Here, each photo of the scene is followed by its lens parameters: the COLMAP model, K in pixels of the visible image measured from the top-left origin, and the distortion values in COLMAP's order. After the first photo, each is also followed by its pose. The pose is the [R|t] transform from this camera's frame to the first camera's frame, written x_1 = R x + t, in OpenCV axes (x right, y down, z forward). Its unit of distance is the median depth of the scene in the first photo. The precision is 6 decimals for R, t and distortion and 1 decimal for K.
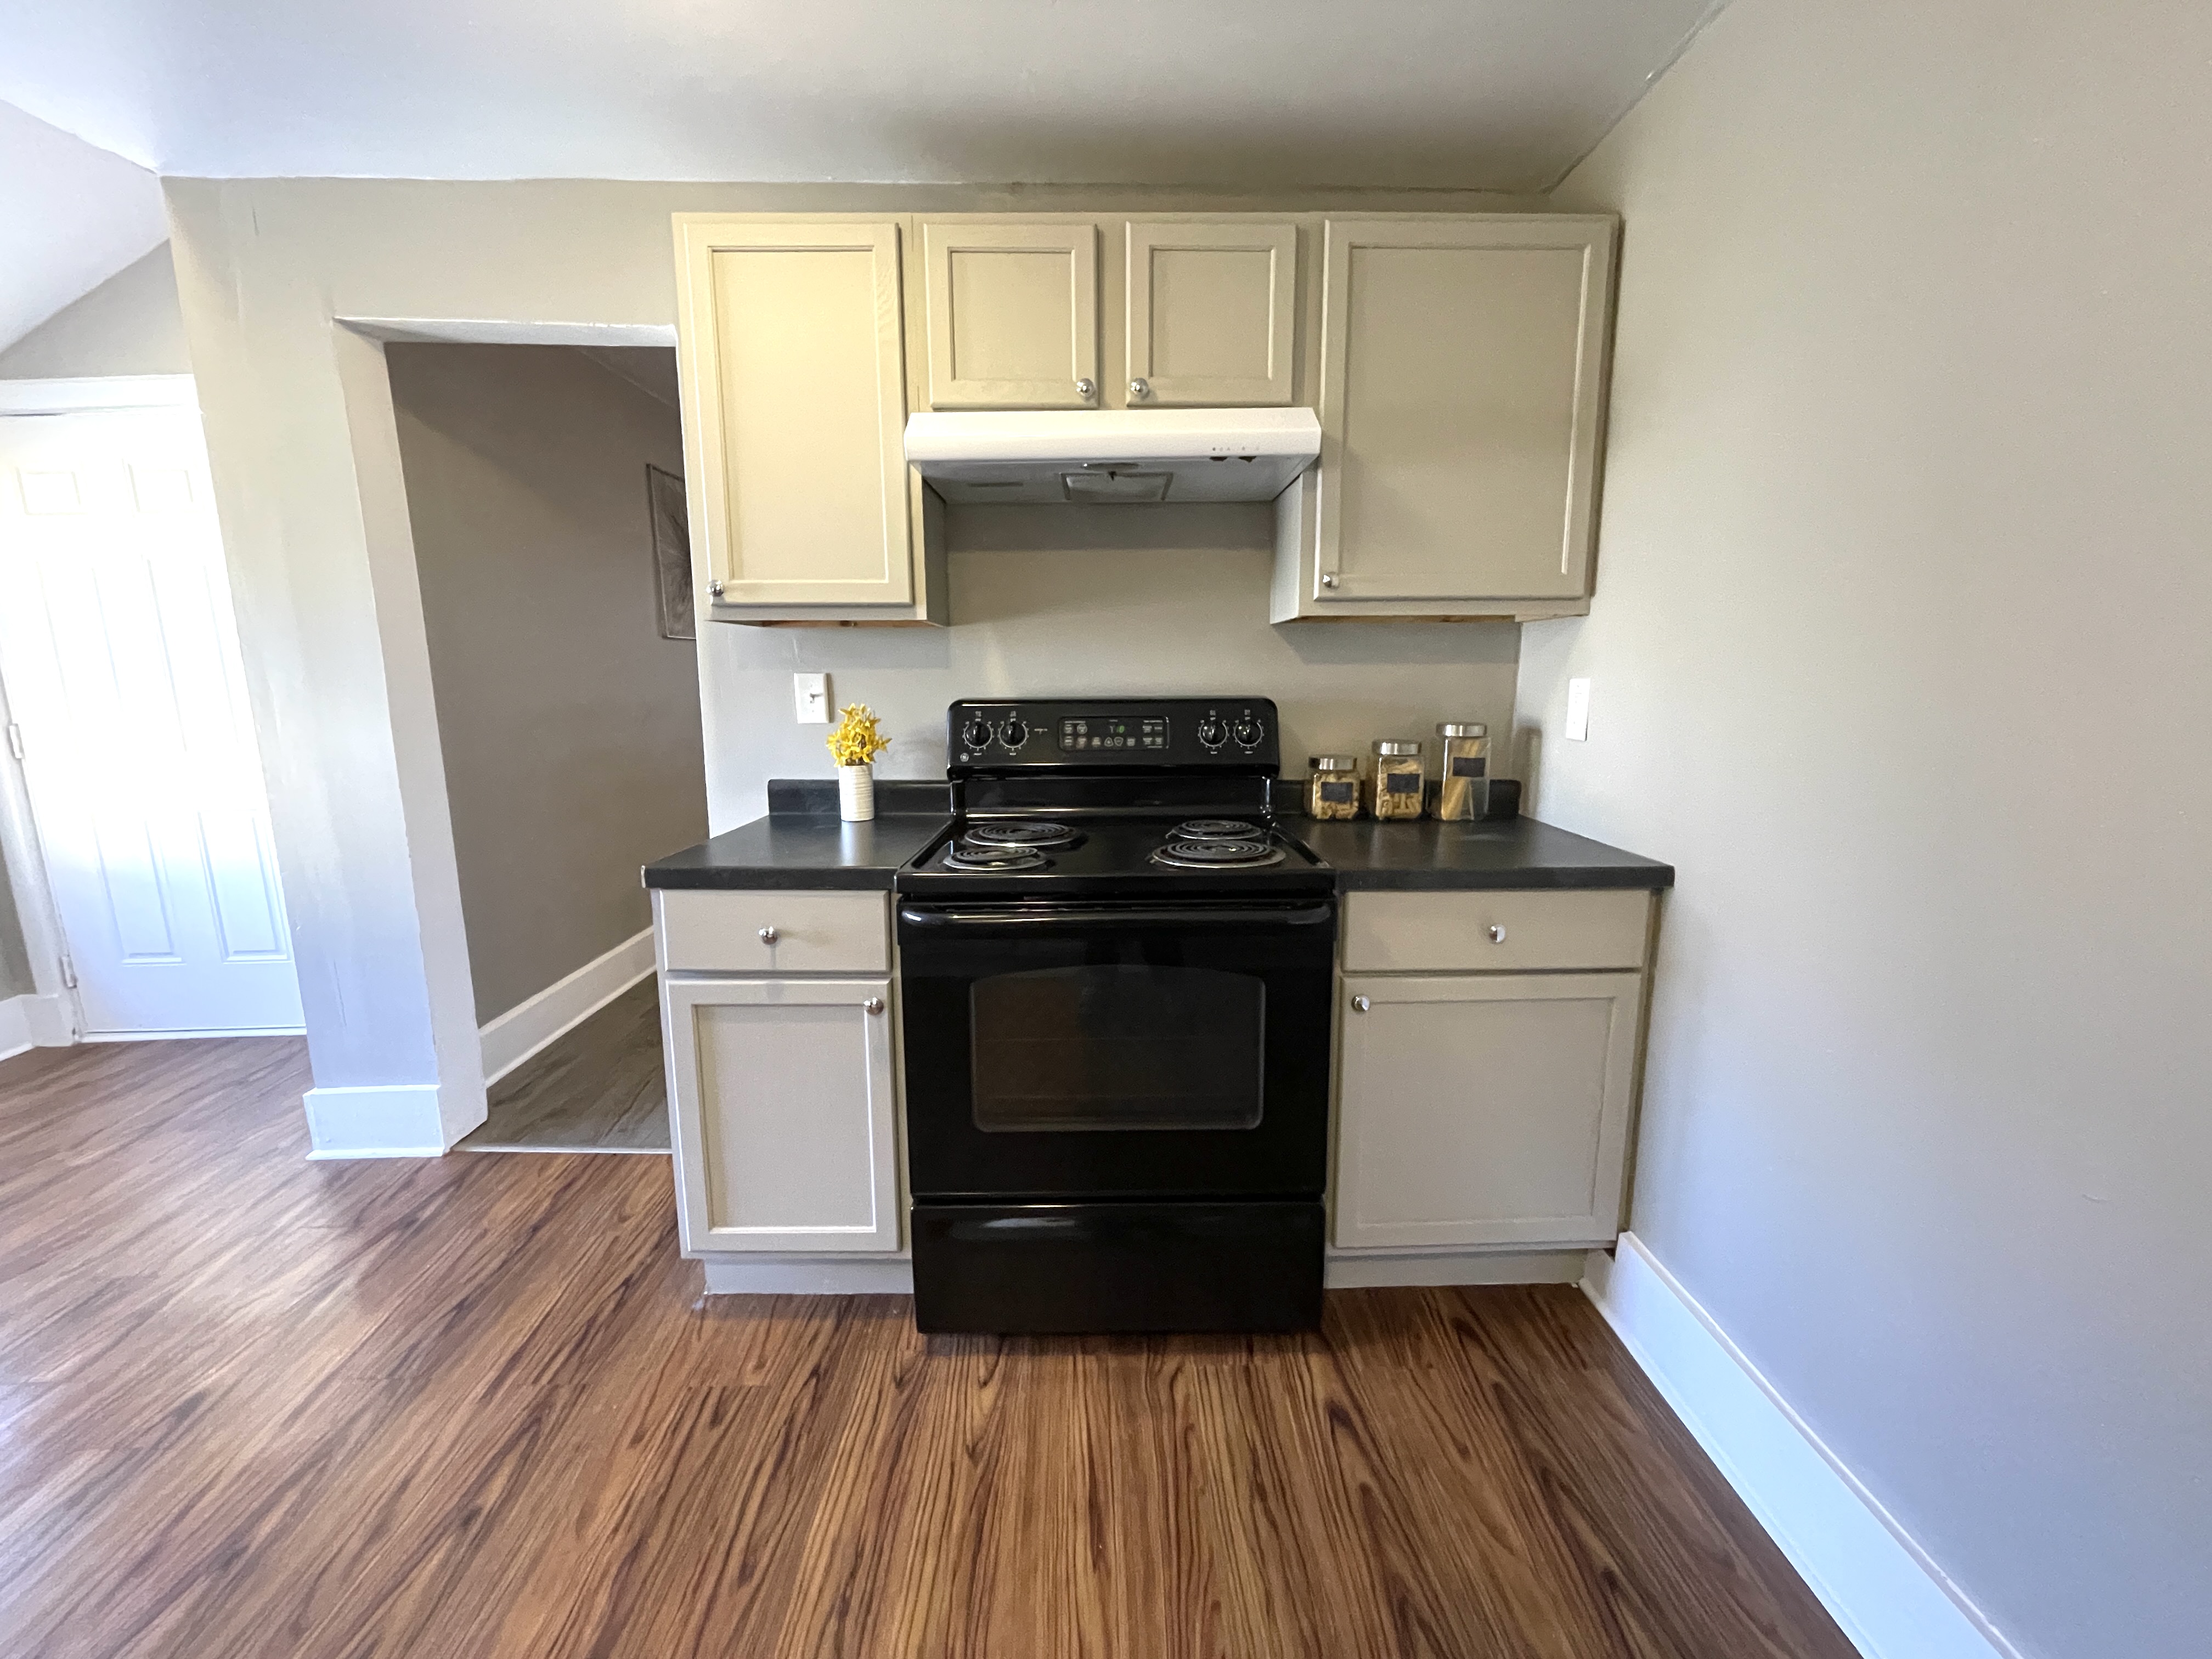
lens RADIAL K [[898.4, 0, 1108.6], [0, 898.4, 827.8], [0, 0, 1]] dist [-0.000363, 0.000507]
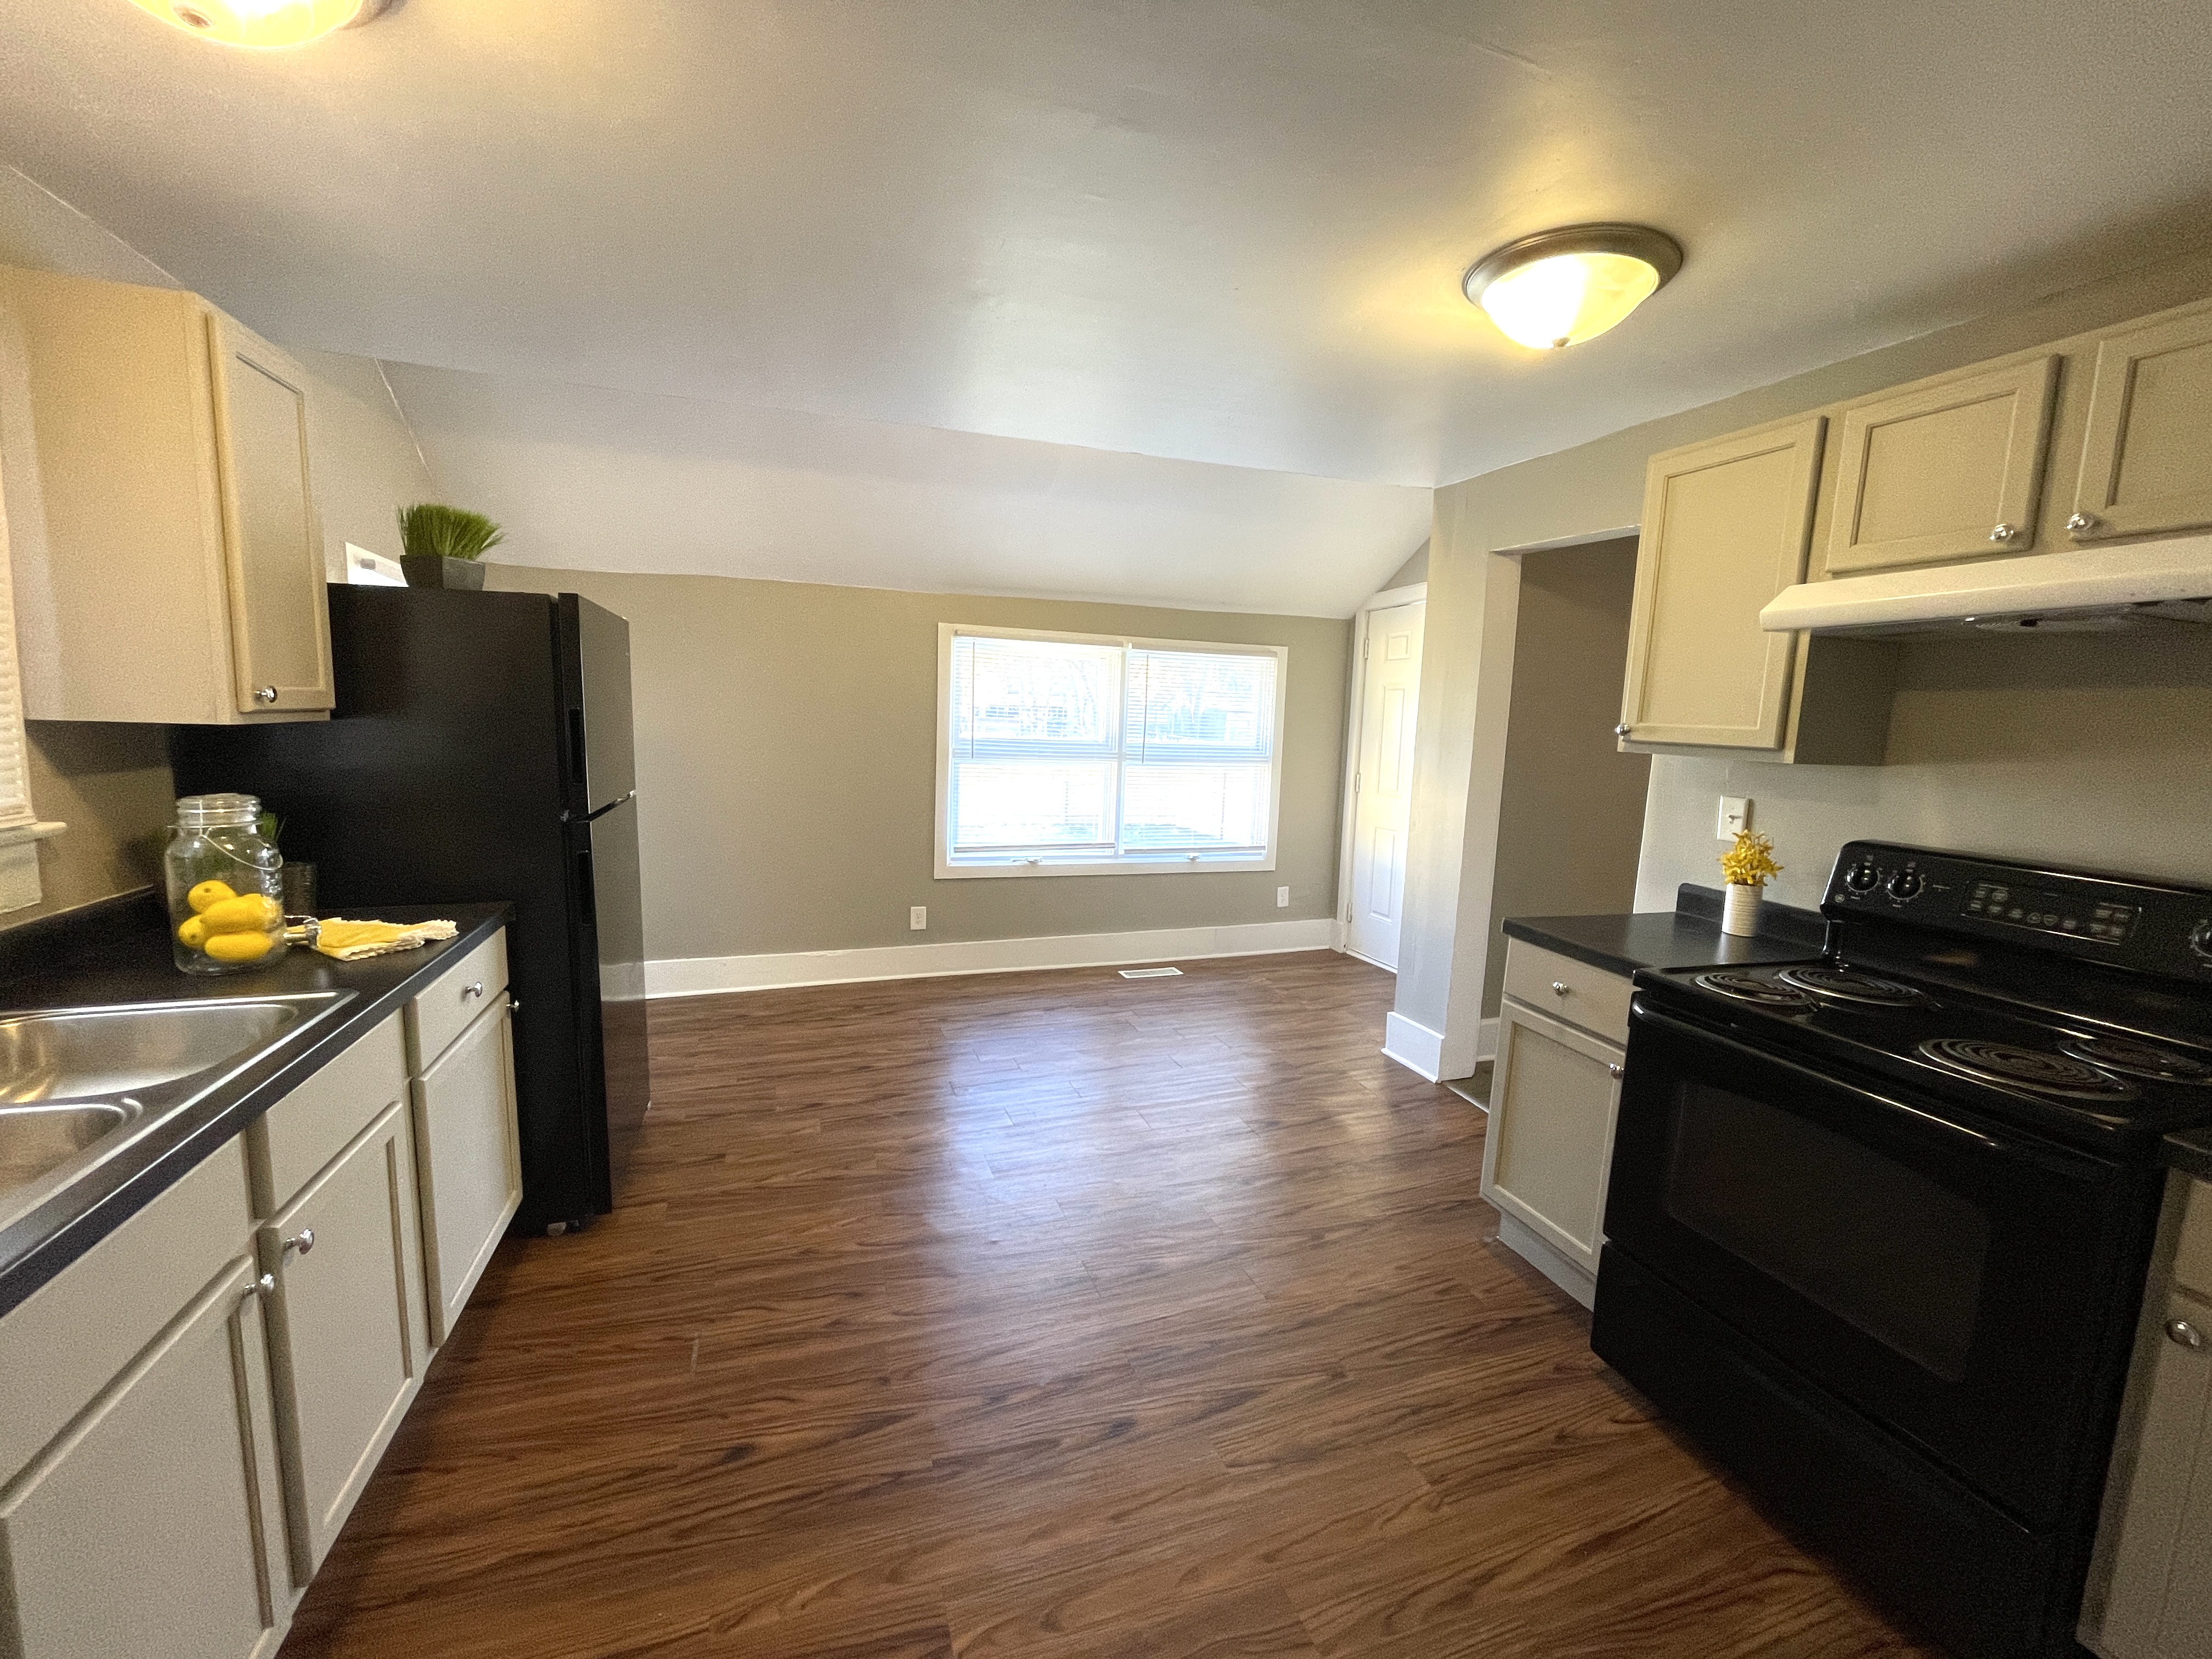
lens RADIAL K [[898.4, 0, 1098.5], [0, 898.4, 825.4], [0, 0, 1]] dist [-0.000363, 0.000507]
pose [[0.305318, 0.139426, -0.941988, 0.510874], [-0.202968, 0.976019, 0.078677, -0.068288], [0.930368, 0.167172, 0.326295, -0.100466]]
